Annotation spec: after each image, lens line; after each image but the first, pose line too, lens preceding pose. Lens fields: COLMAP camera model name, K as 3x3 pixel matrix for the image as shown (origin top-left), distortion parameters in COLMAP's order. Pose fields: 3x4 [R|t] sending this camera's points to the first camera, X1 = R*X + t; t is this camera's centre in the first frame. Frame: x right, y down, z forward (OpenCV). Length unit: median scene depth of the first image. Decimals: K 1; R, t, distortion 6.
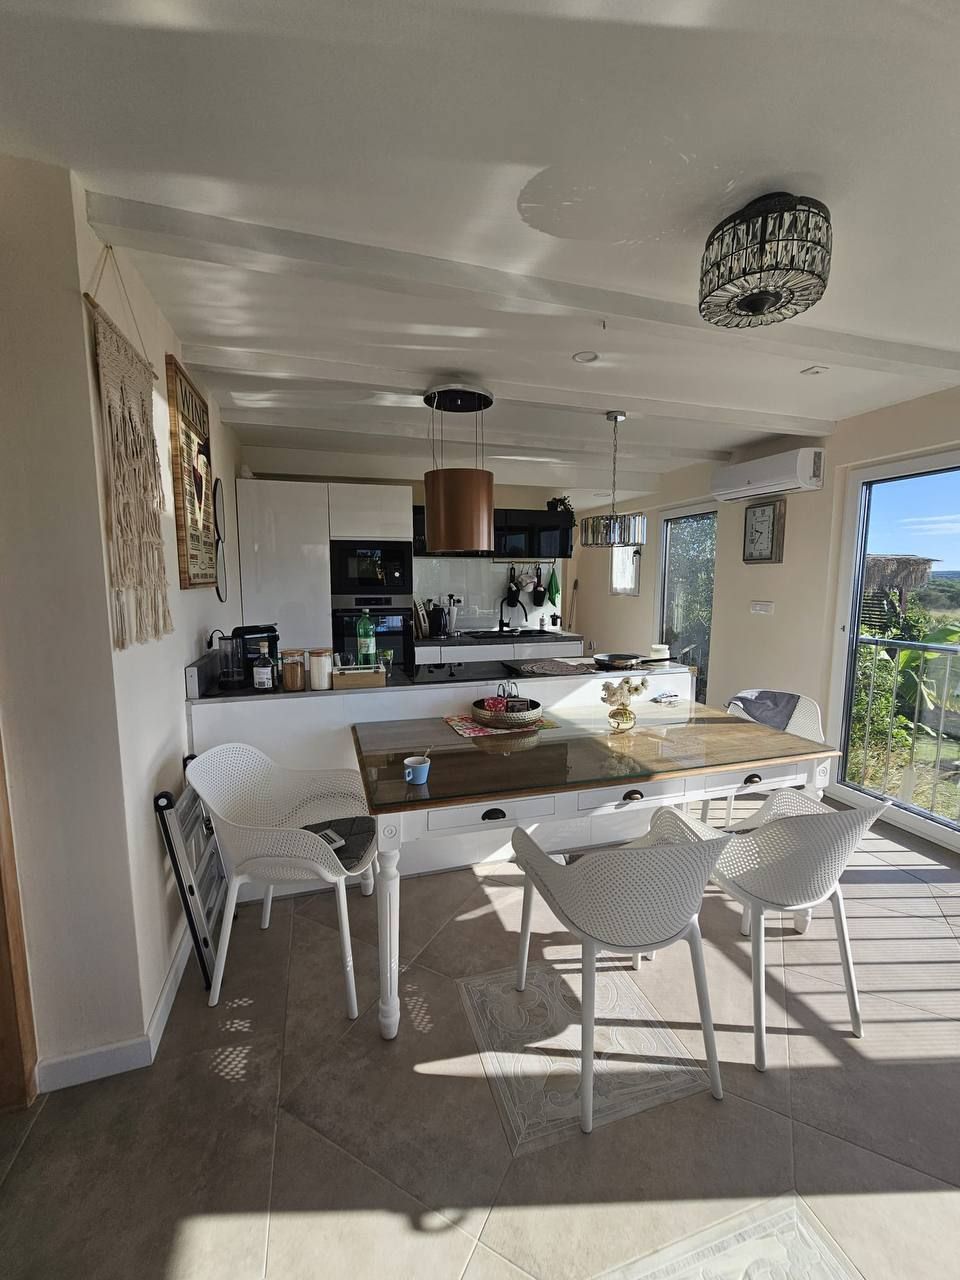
lens RADIAL K [[531.4, 0, 480.0], [0, 531.4, 640.0], [0, 0, 1]] dist [-0.001521, -0.000378]
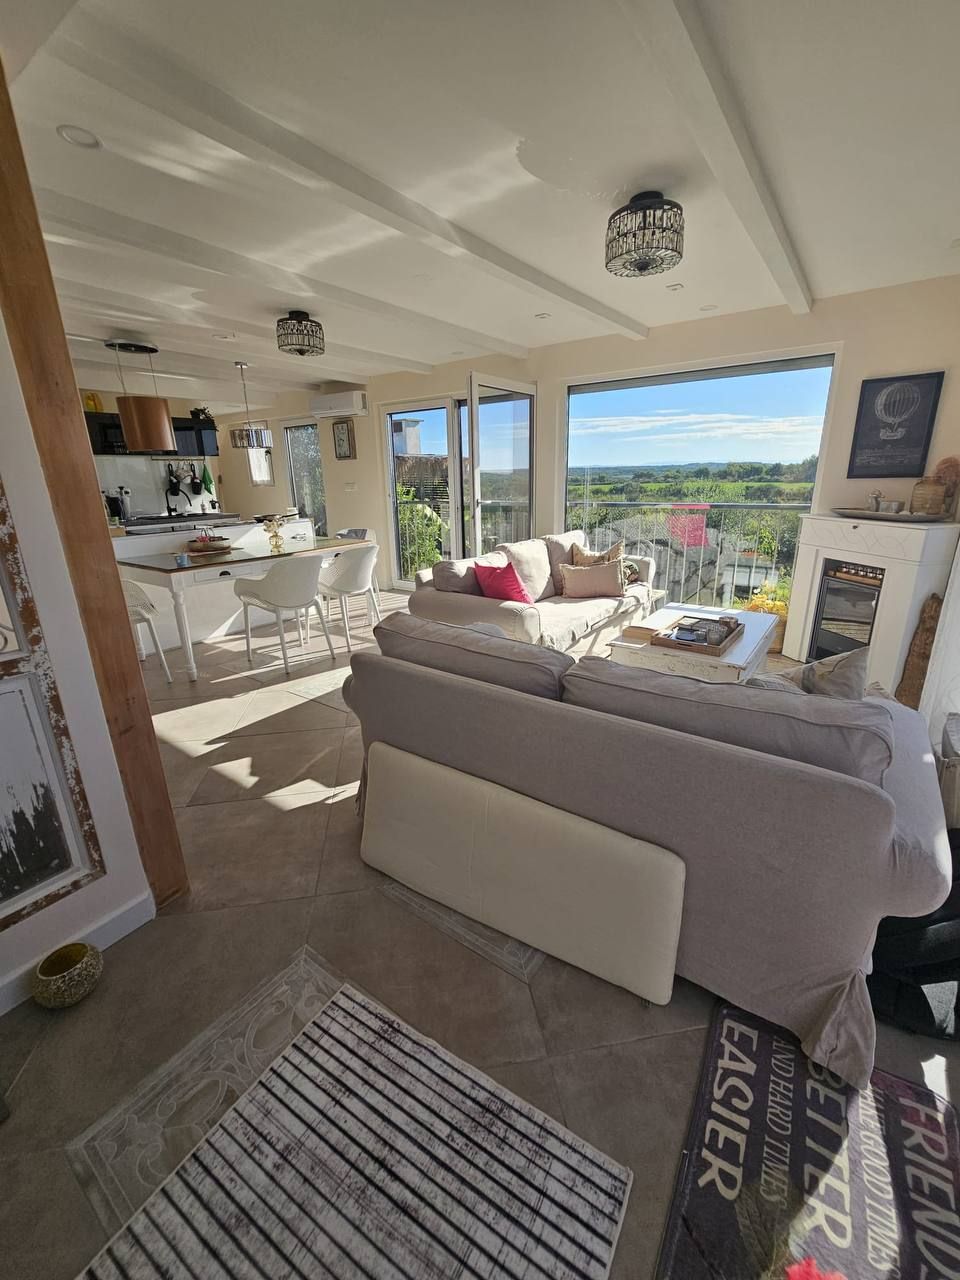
lens RADIAL K [[526.9, 0, 482.7], [0, 526.9, 636.8], [0, 0, 1]] dist [-0.001223, -0.000594]
pose [[0.793917, -0.194602, 0.576043, -0.196659], [0.092210, 0.974976, 0.202286, 0.106697], [-0.600993, -0.107482, 0.791994, -0.646859]]
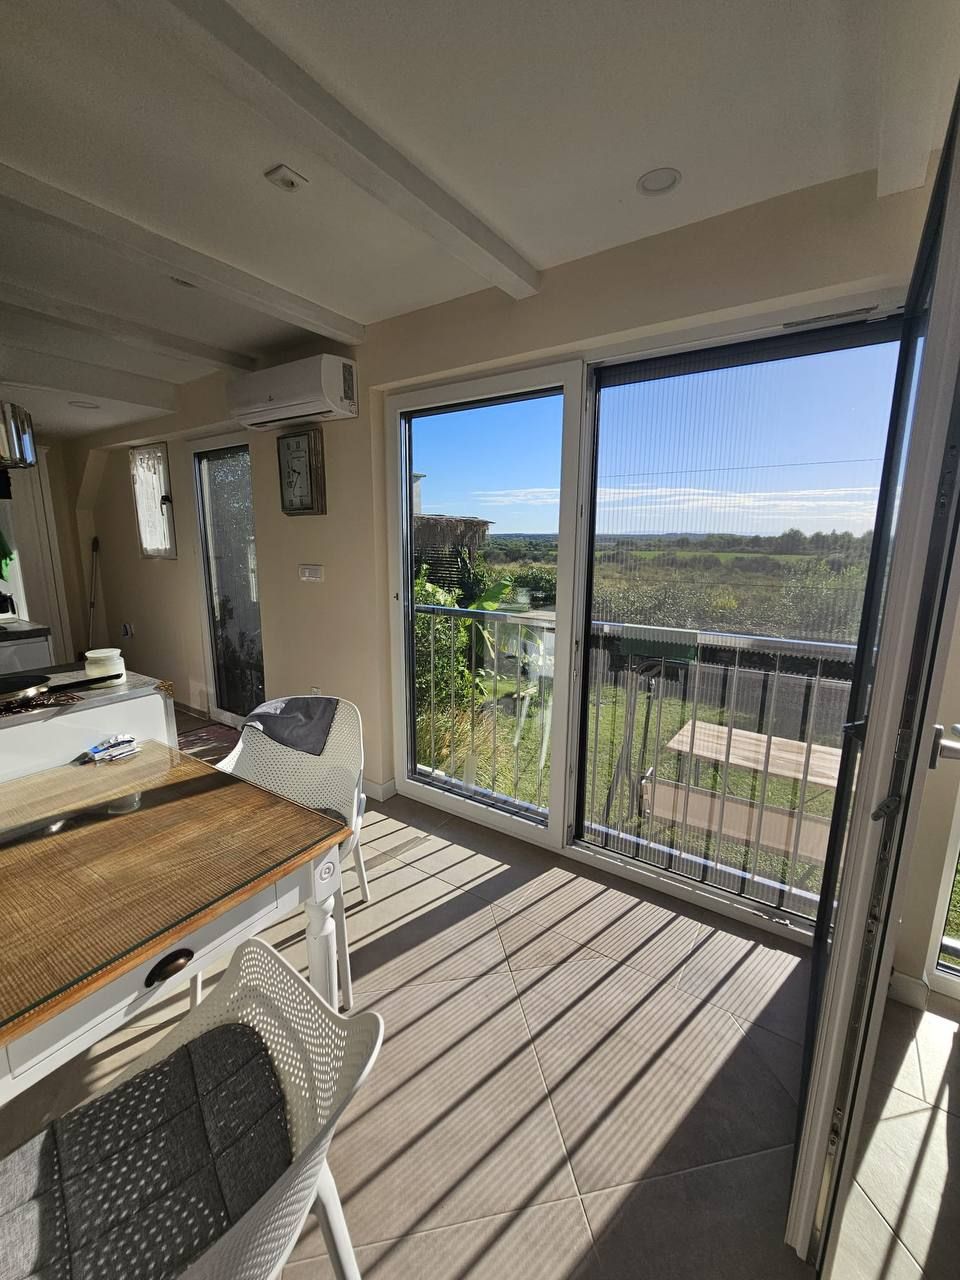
lens RADIAL K [[526.9, 0, 482.7], [0, 526.9, 636.8], [0, 0, 1]] dist [-0.001223, -0.000594]
pose [[0.777582, -0.111617, 0.618796, 0.252470], [0.069095, 0.993327, 0.092348, -0.023501], [-0.624974, -0.029052, 0.780105, 0.257460]]
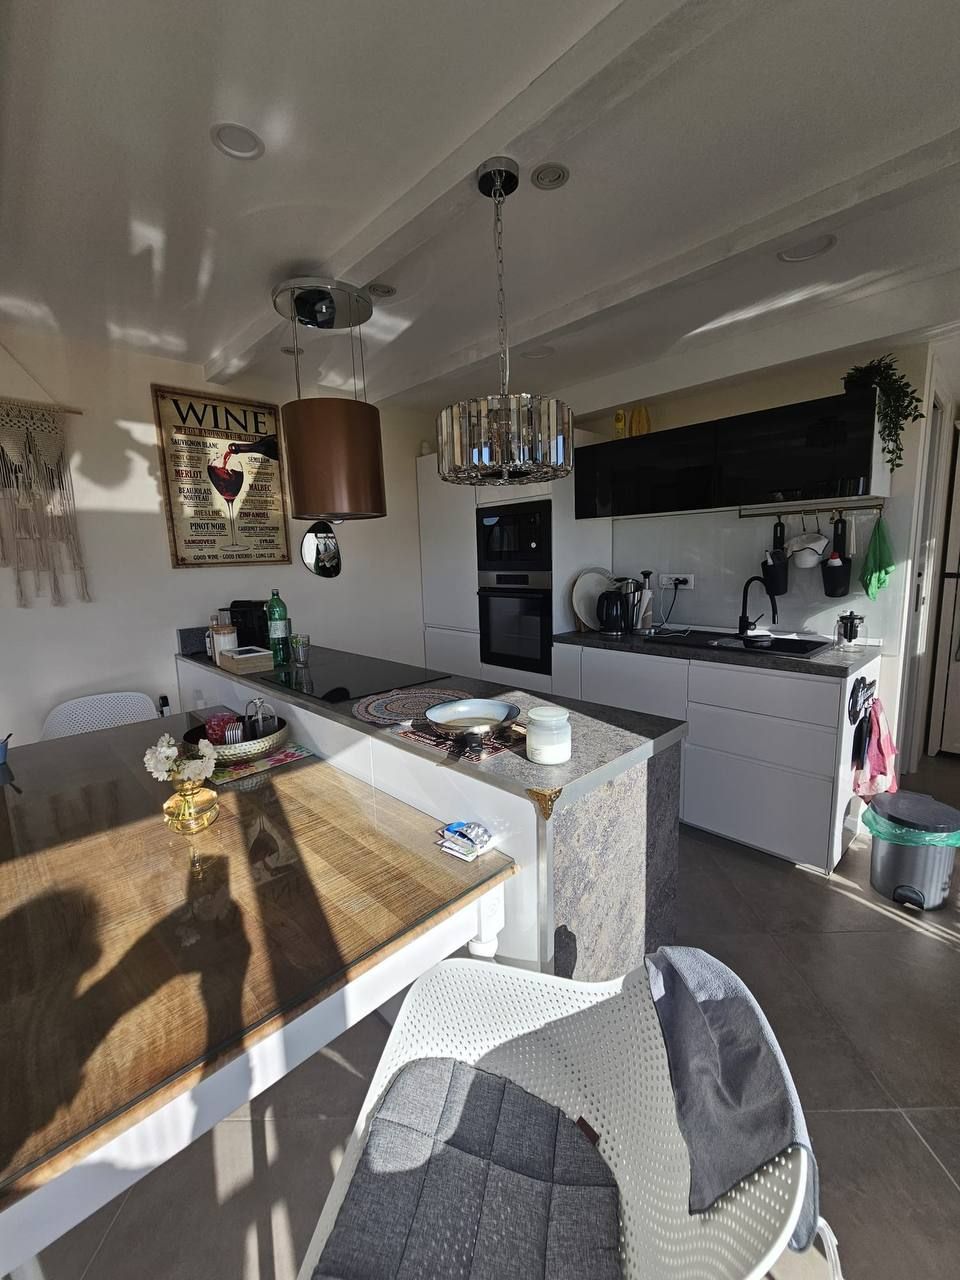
lens RADIAL K [[526.9, 0, 482.7], [0, 526.9, 636.8], [0, 0, 1]] dist [-0.001223, -0.000594]
pose [[0.458380, 0.124255, -0.880027, 0.540204], [-0.073798, 0.992081, 0.101637, -0.068626], [0.885687, 0.018356, 0.463920, 0.628958]]
